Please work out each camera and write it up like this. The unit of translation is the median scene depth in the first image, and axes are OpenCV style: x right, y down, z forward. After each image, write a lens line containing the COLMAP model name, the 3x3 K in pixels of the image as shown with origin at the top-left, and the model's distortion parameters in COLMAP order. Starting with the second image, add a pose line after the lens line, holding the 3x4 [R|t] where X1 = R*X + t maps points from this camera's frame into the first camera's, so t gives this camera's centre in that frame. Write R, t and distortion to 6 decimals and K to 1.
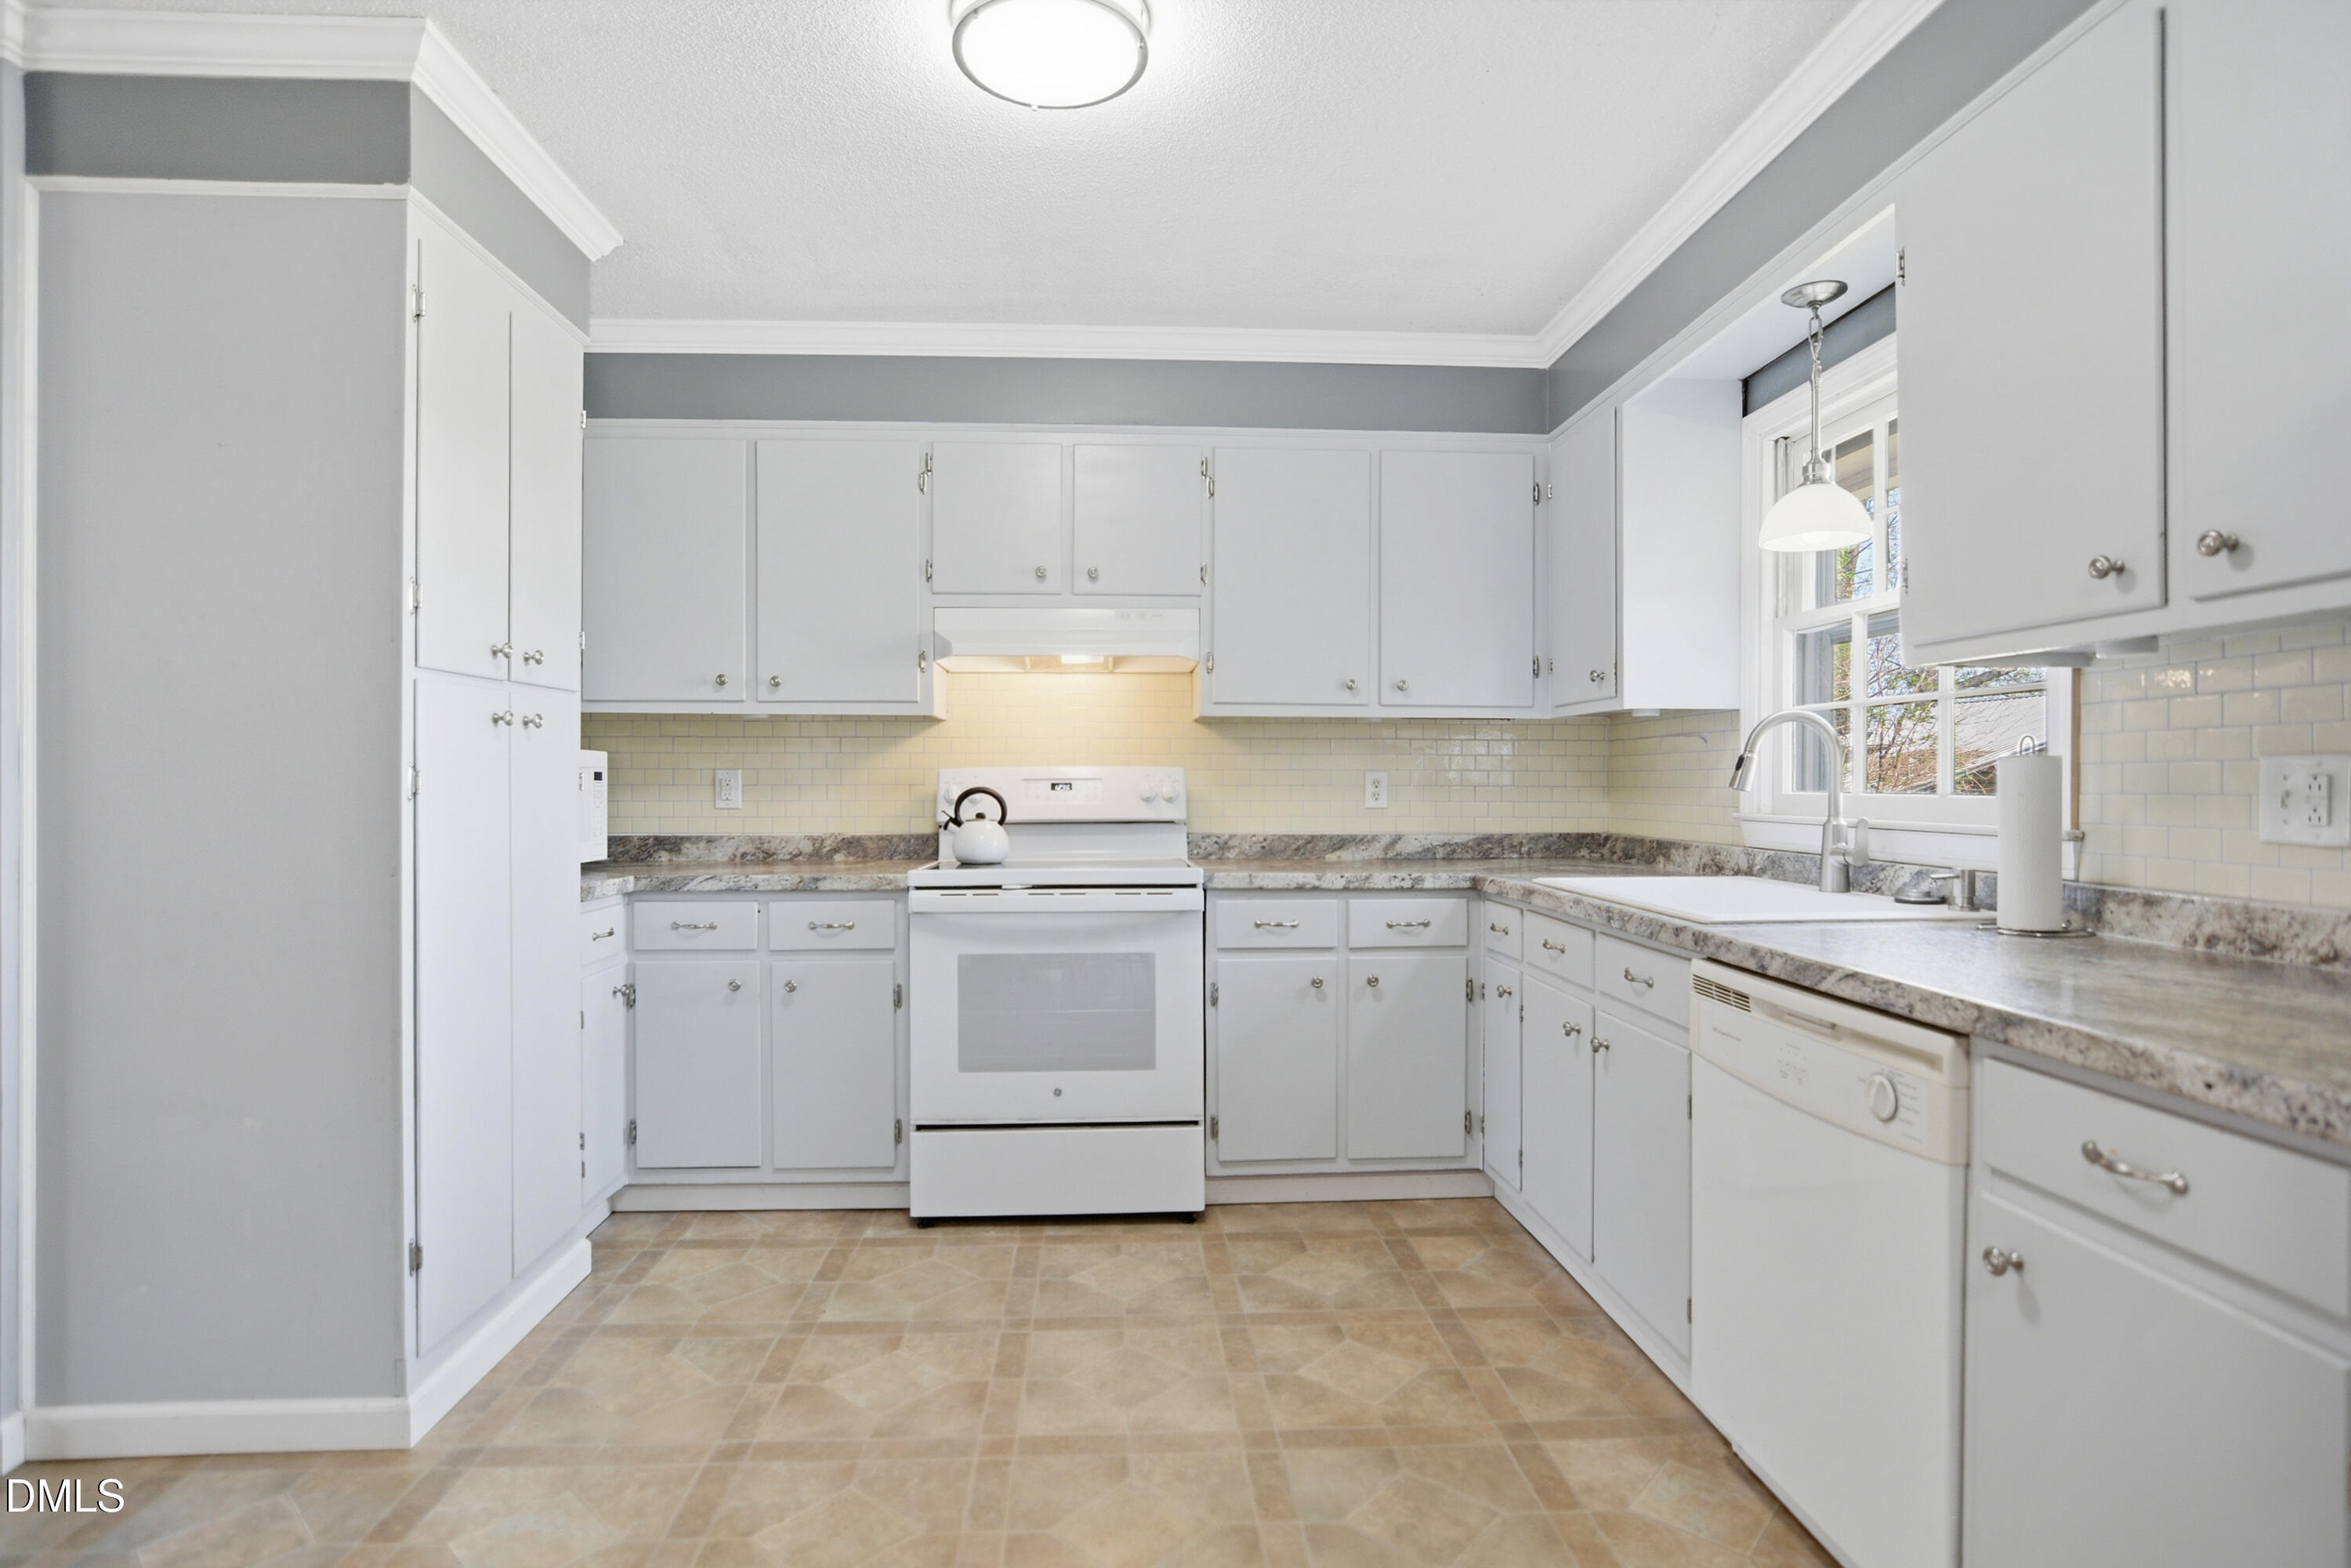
lens RADIAL K [[1169.7, 0, 1174.0], [0, 1169.7, 788.0], [0, 0, 1]] dist [-0.026978, 0.006365]
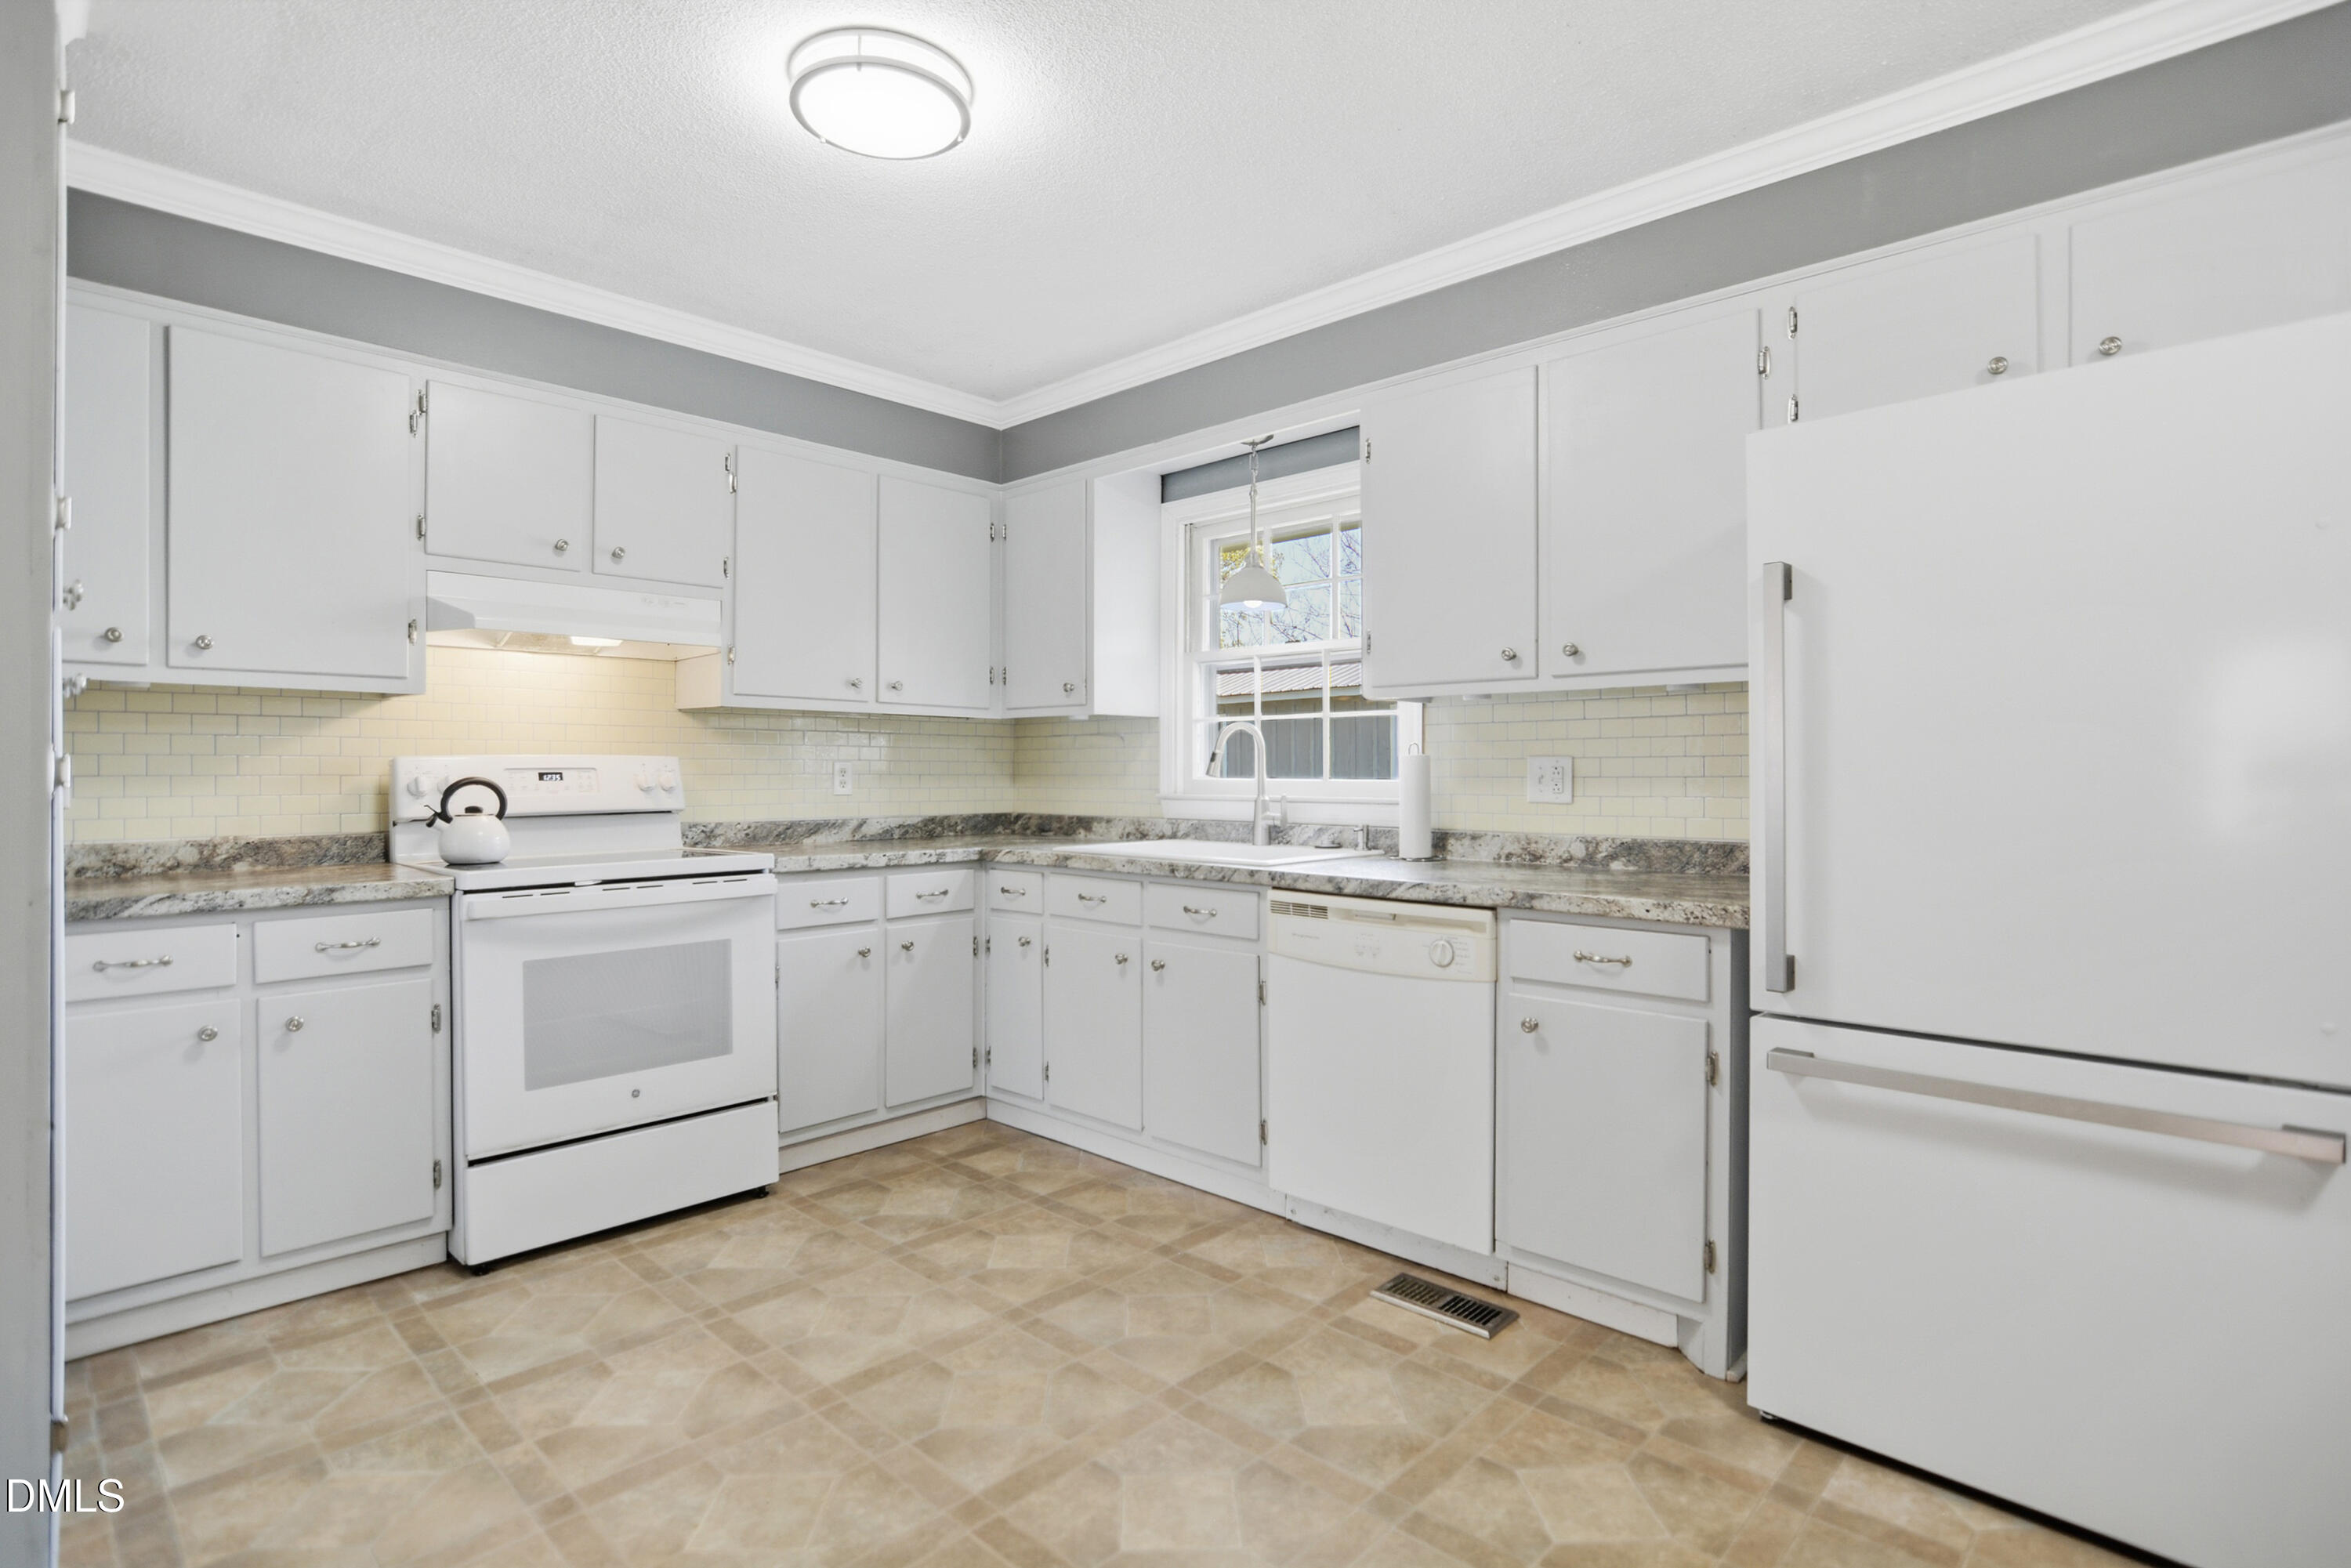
lens RADIAL K [[1169.7, 0, 1131.5], [0, 1169.7, 768.1], [0, 0, 1]] dist [-0.026978, 0.006365]
pose [[0.734364, 0.000661, 0.678755, -0.457141], [0.004380, 0.999974, -0.005713, -0.000629], [-0.678742, 0.007168, 0.734342, 0.016692]]
